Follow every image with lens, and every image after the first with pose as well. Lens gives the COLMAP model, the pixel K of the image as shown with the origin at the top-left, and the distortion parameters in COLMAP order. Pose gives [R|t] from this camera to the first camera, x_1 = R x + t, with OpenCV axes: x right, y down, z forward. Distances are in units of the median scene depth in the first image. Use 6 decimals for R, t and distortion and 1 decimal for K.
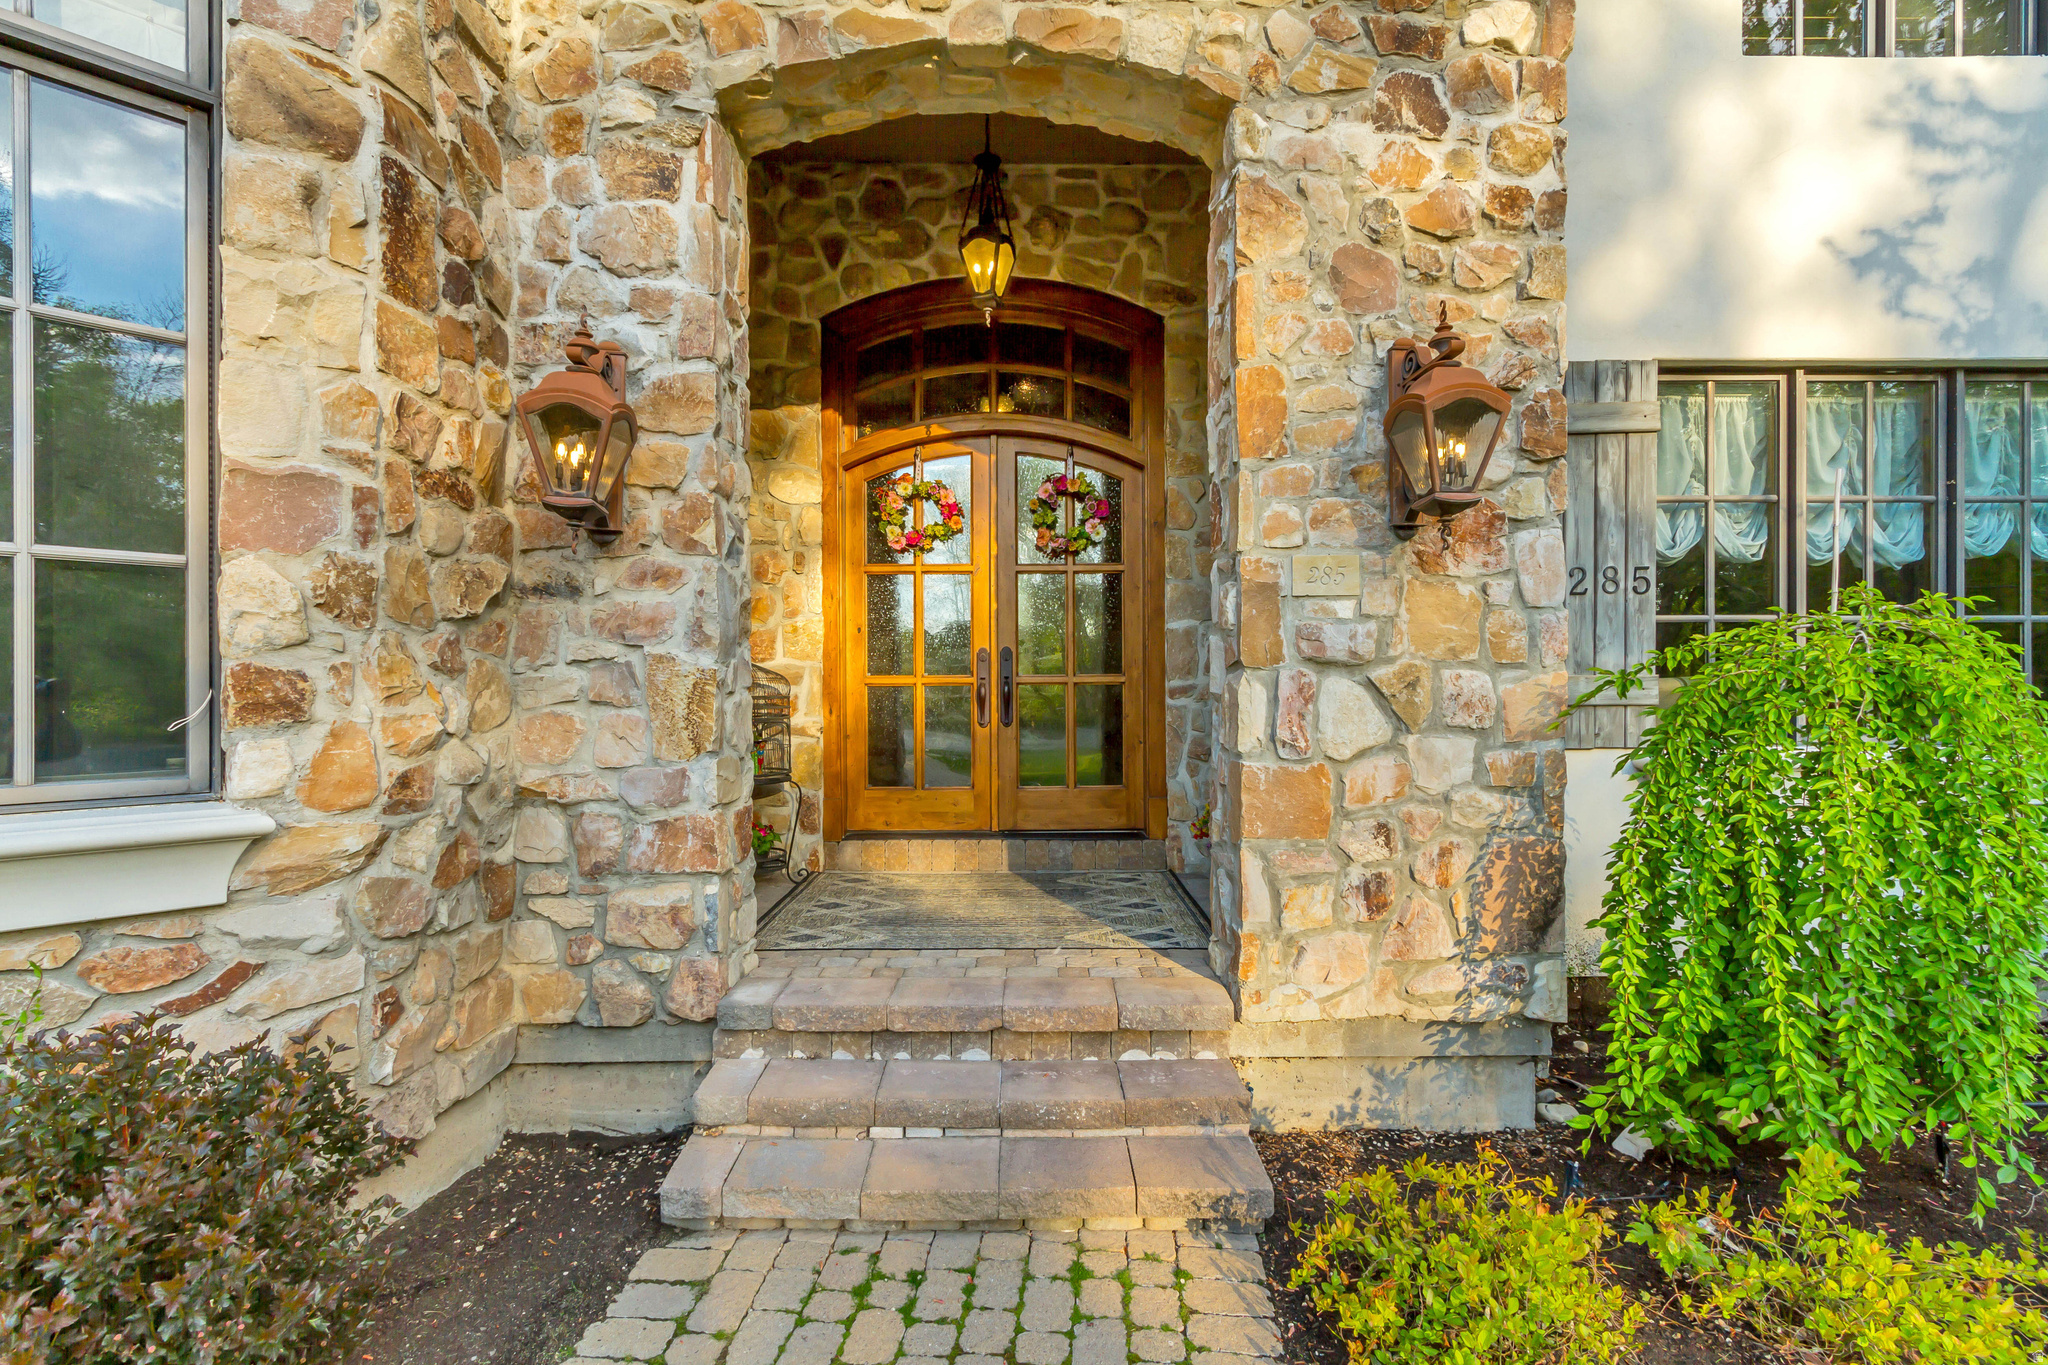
lens RADIAL K [[950.6, 0, 1028.6], [0, 950.6, 693.5], [0, 0, 1]] dist [0.023064, -0.012992]
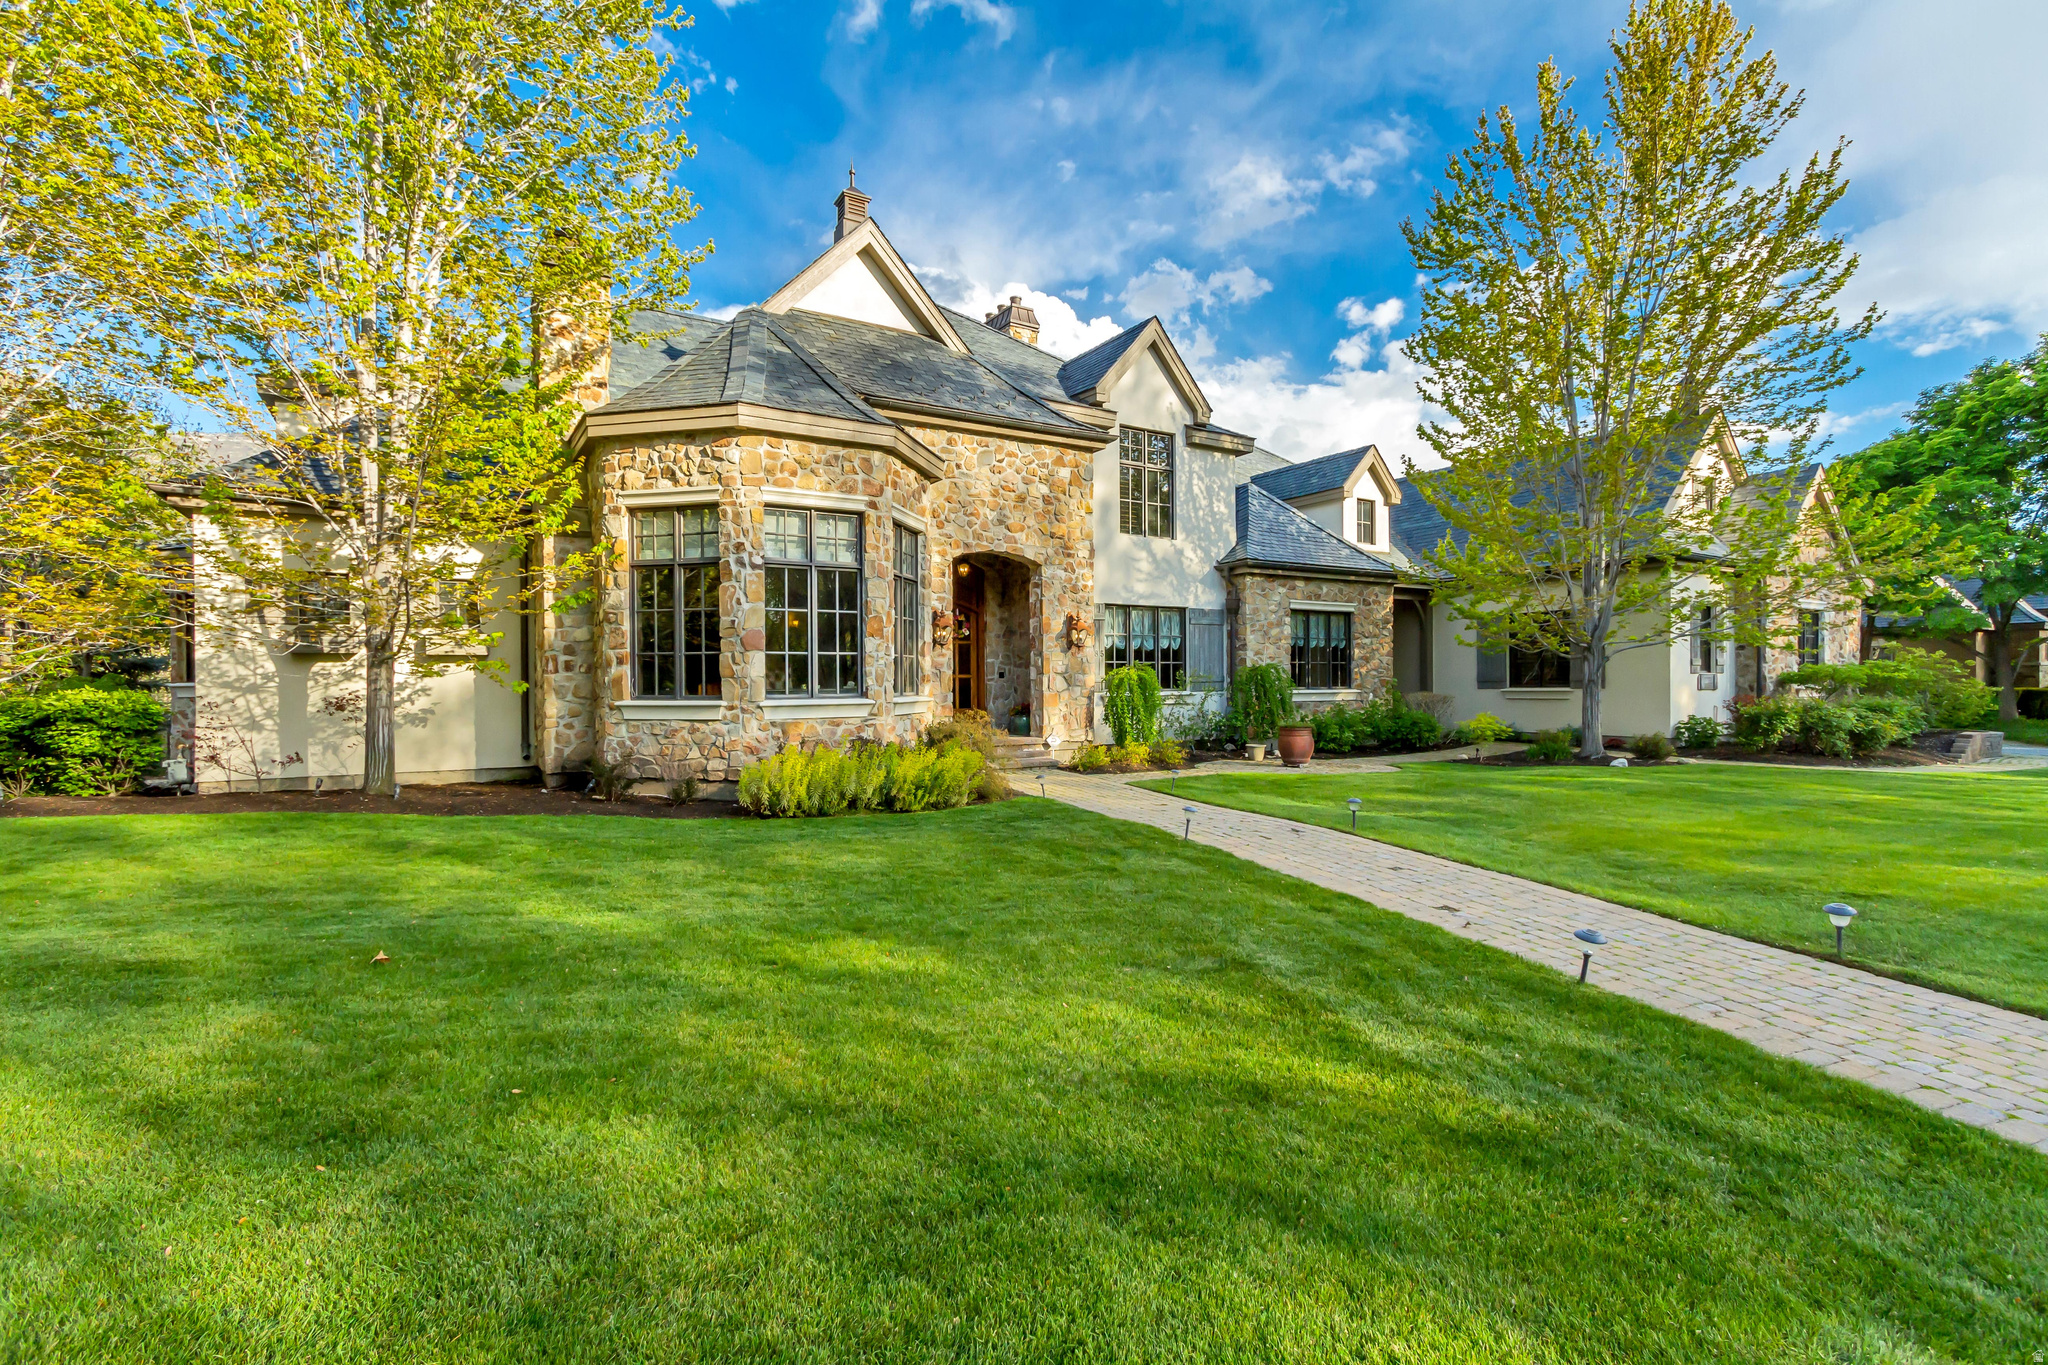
lens RADIAL K [[1001.1, 0, 1024.0], [0, 1001.1, 682.5], [0, 0, 1]] dist [0.020914, 0.000042]
pose [[0.855378, 0.001502, 0.518003, -2.637028], [0.002024, 0.999978, -0.006241, 0.050037], [-0.518001, 0.006387, 0.855356, -3.533170]]
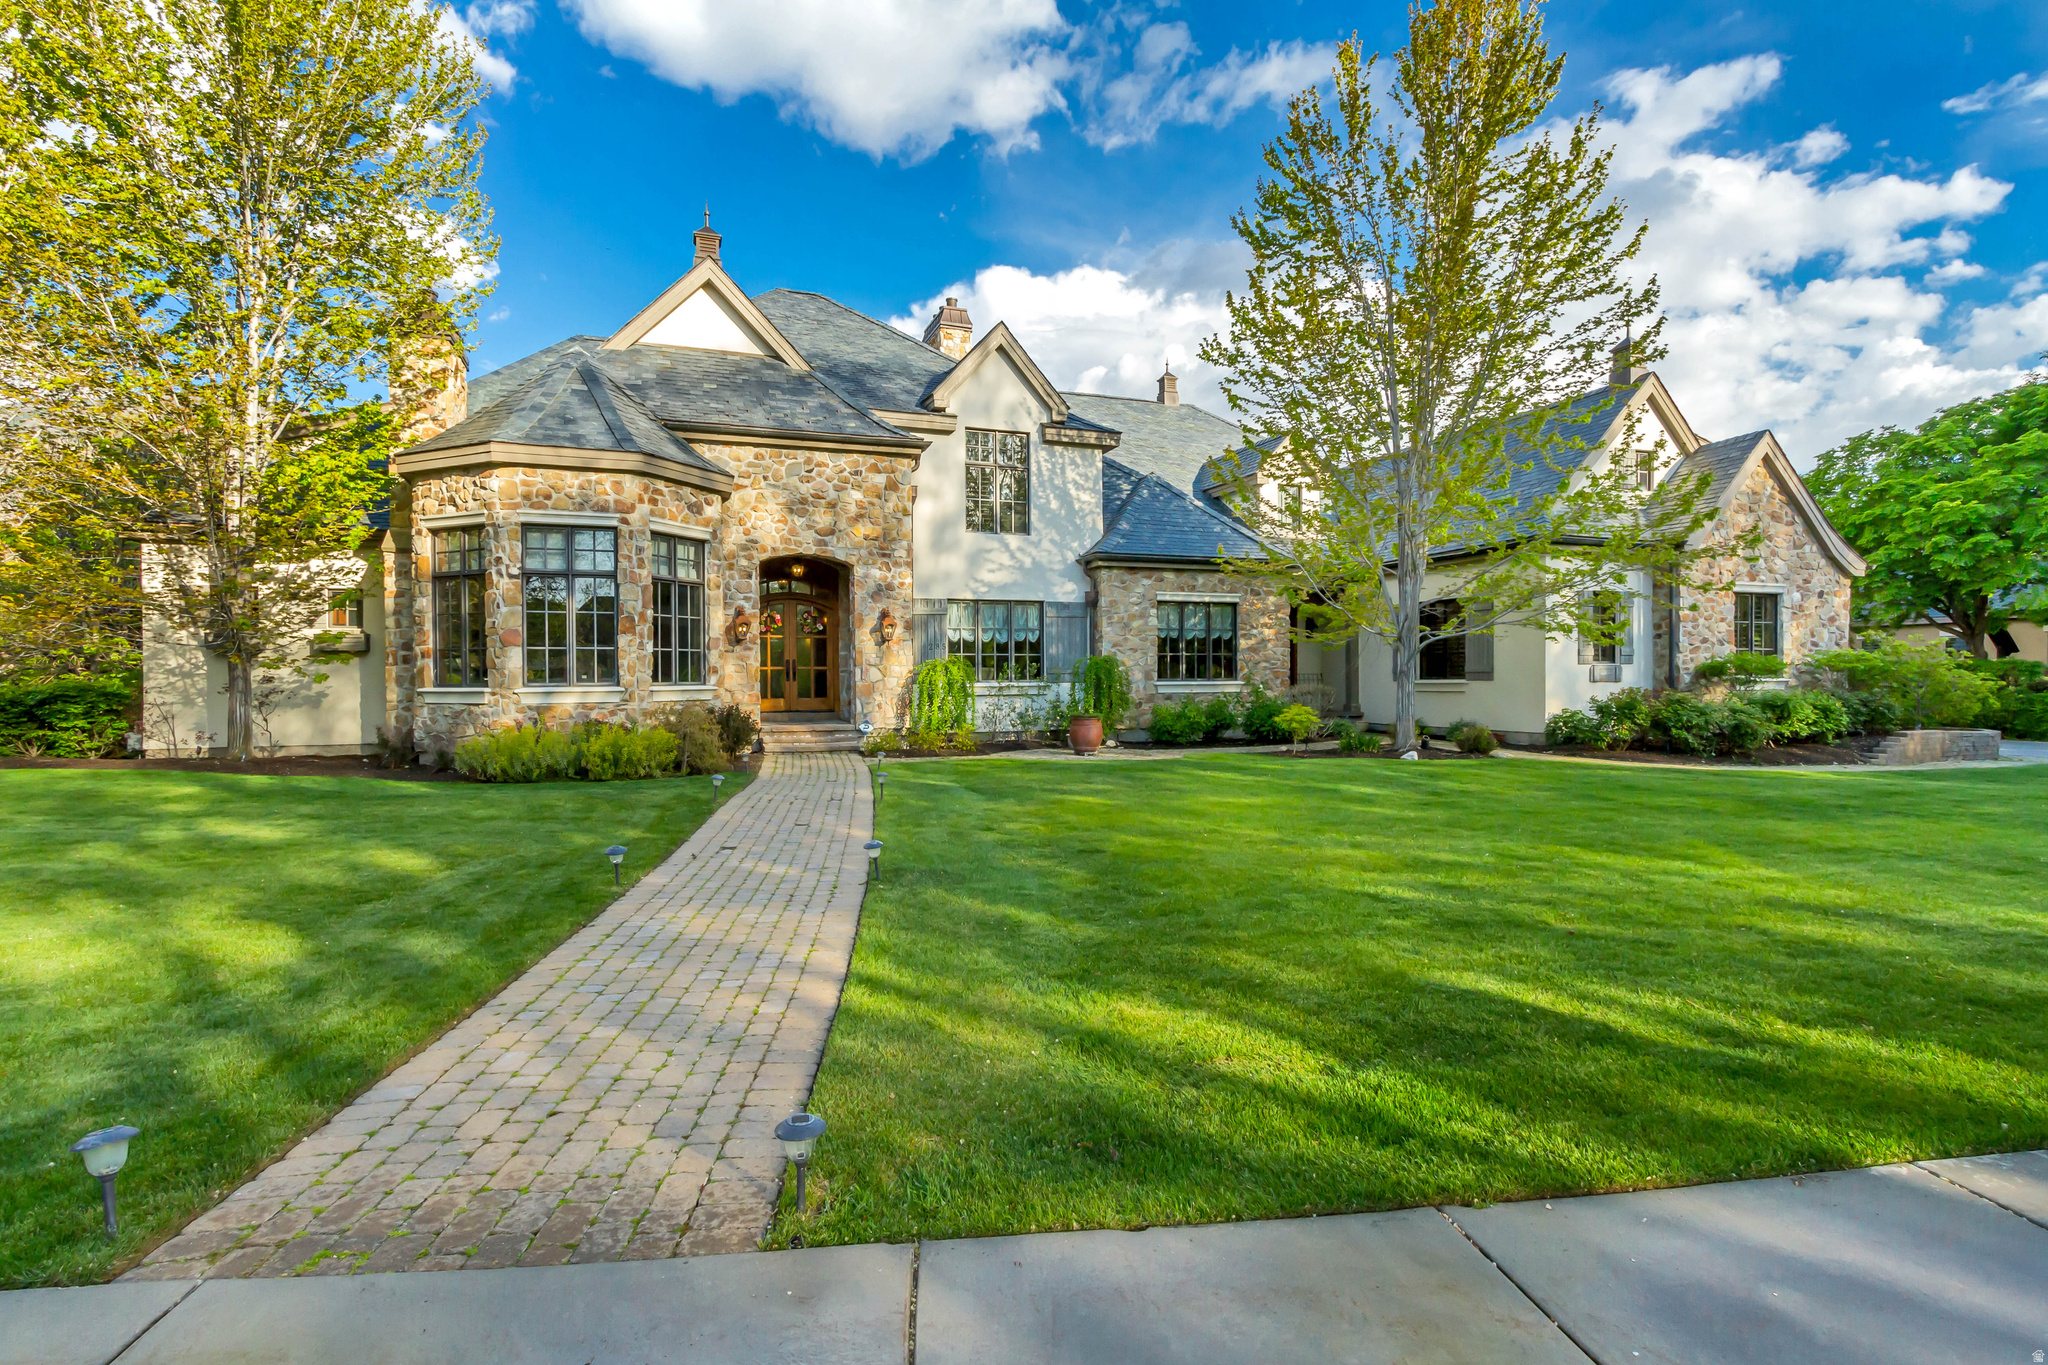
lens RADIAL K [[1084.7, 0, 1024.0], [0, 1084.7, 682.5], [0, 0, 1]] dist [0.031740, 0.000025]
pose [[0.943885, -0.000244, 0.330274, -0.936698], [0.000160, 1.000000, 0.000282, 0.067659], [-0.330274, -0.000213, 0.943885, -5.277089]]
